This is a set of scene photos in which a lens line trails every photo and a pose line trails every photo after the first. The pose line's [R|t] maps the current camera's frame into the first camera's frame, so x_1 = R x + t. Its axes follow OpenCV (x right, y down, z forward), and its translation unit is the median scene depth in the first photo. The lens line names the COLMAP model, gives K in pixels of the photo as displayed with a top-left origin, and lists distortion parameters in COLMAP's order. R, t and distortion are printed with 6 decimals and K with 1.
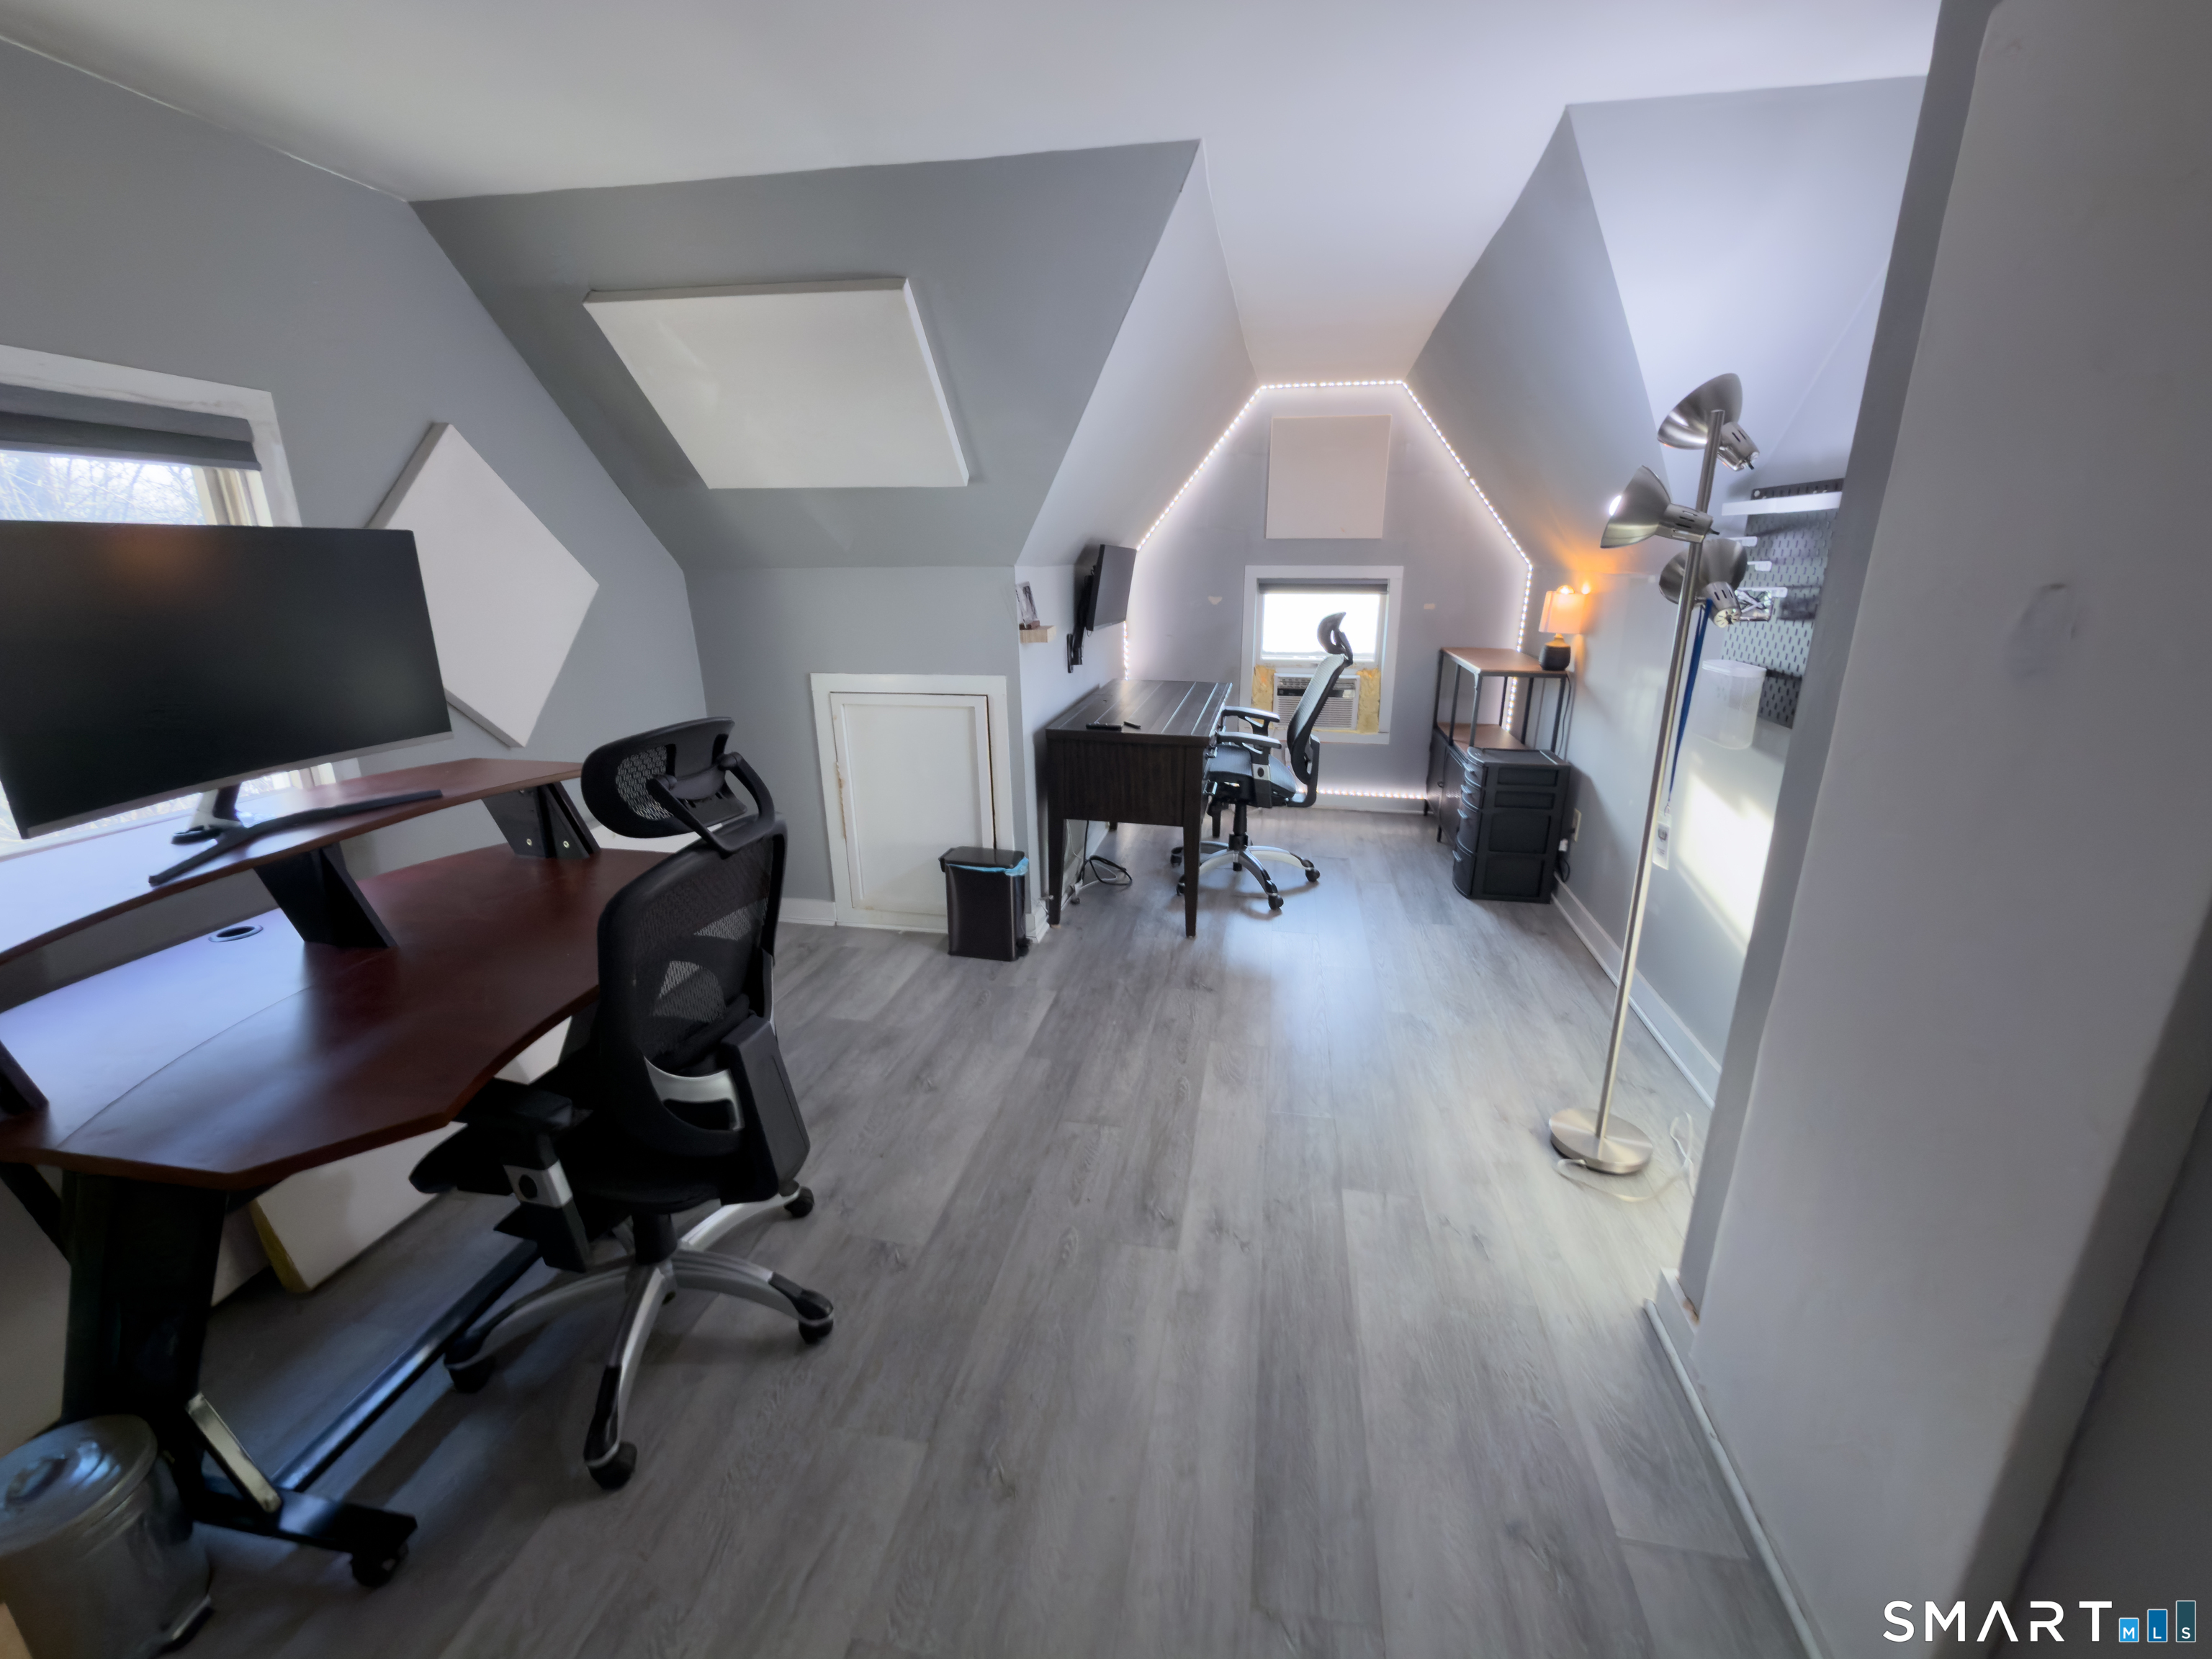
lens RADIAL K [[887.3, 0, 1110.7], [0, 887.3, 830.3], [0, 0, 1]] dist [-0.000868, 0.000872]
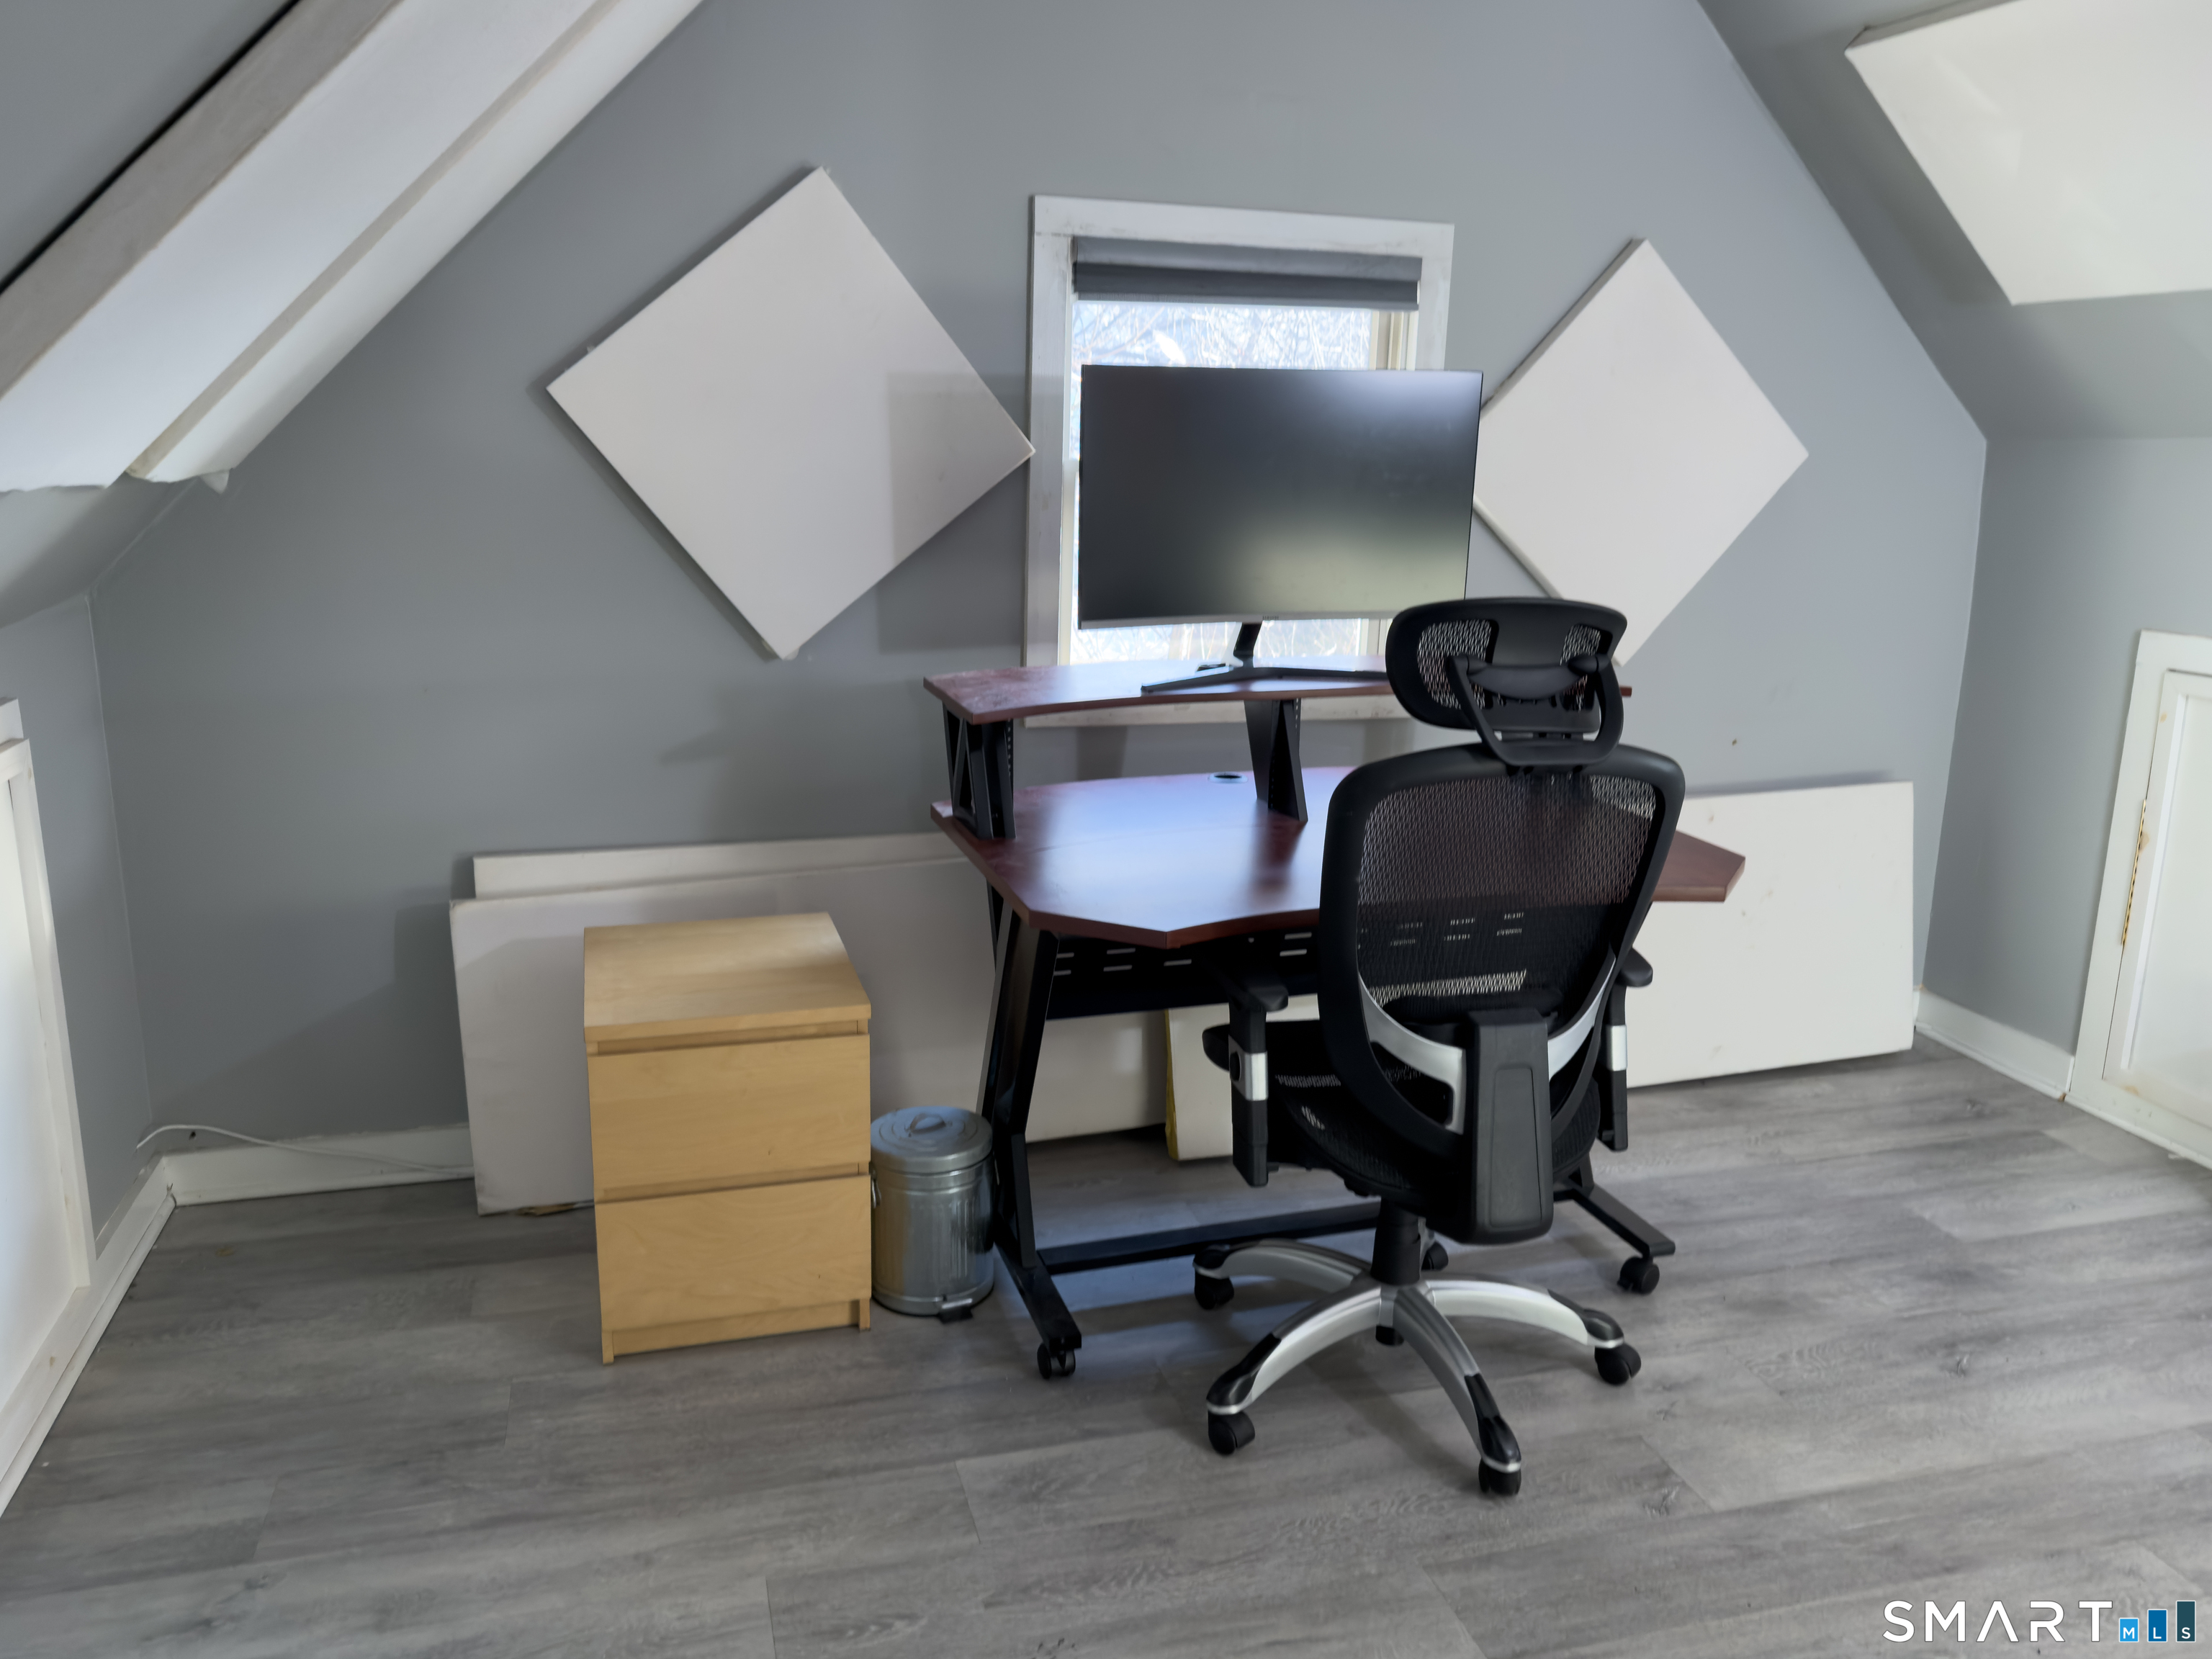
lens RADIAL K [[1595.2, 0, 1093.4], [0, 1595.2, 823.4], [0, 0, 1]] dist [-0.022280, 0.001579]
pose [[0.455485, 0.222647, -0.861952, 0.421806], [-0.273566, 0.956379, 0.102476, 0.021752], [0.847169, 0.189125, 0.496525, 0.006896]]
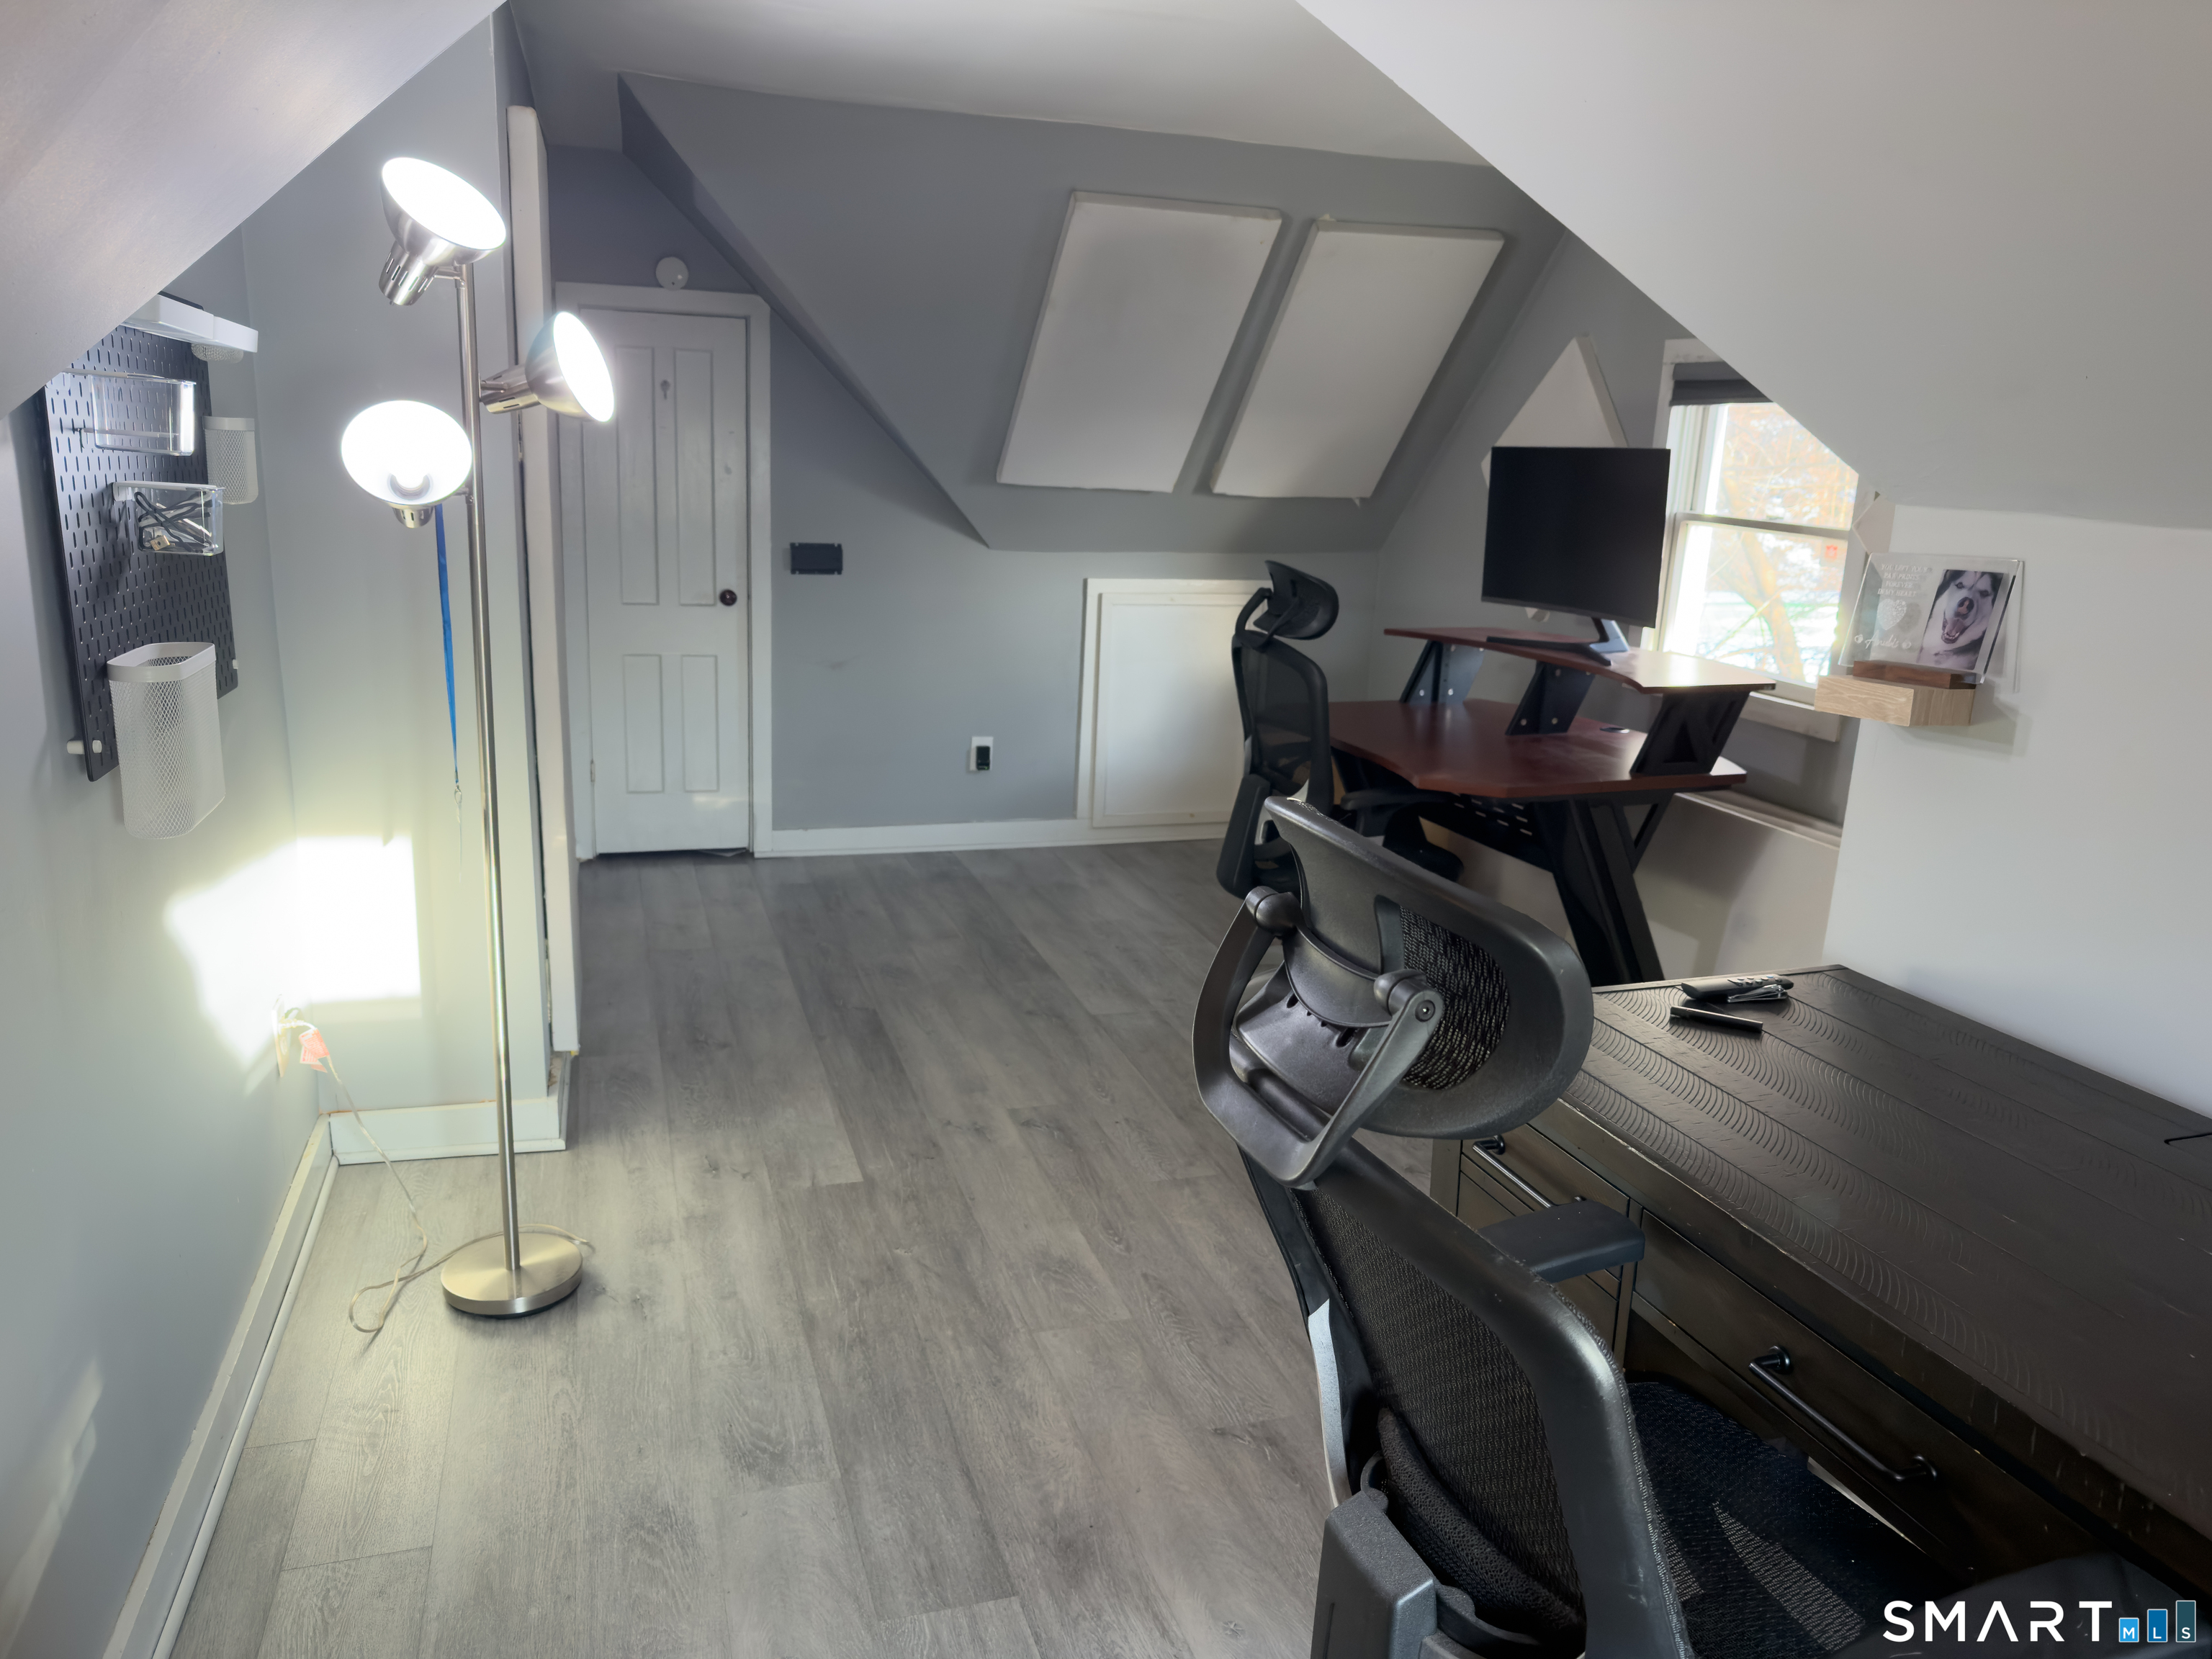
lens RADIAL K [[1595.2, 0, 1106.9], [0, 1595.2, 832.7], [0, 0, 1]] dist [-0.022280, 0.001579]
pose [[-0.881418, 0.076770, -0.466057, 0.780284], [-0.174249, 0.864258, 0.471906, -0.672340], [0.439022, 0.497156, -0.748395, 2.193739]]
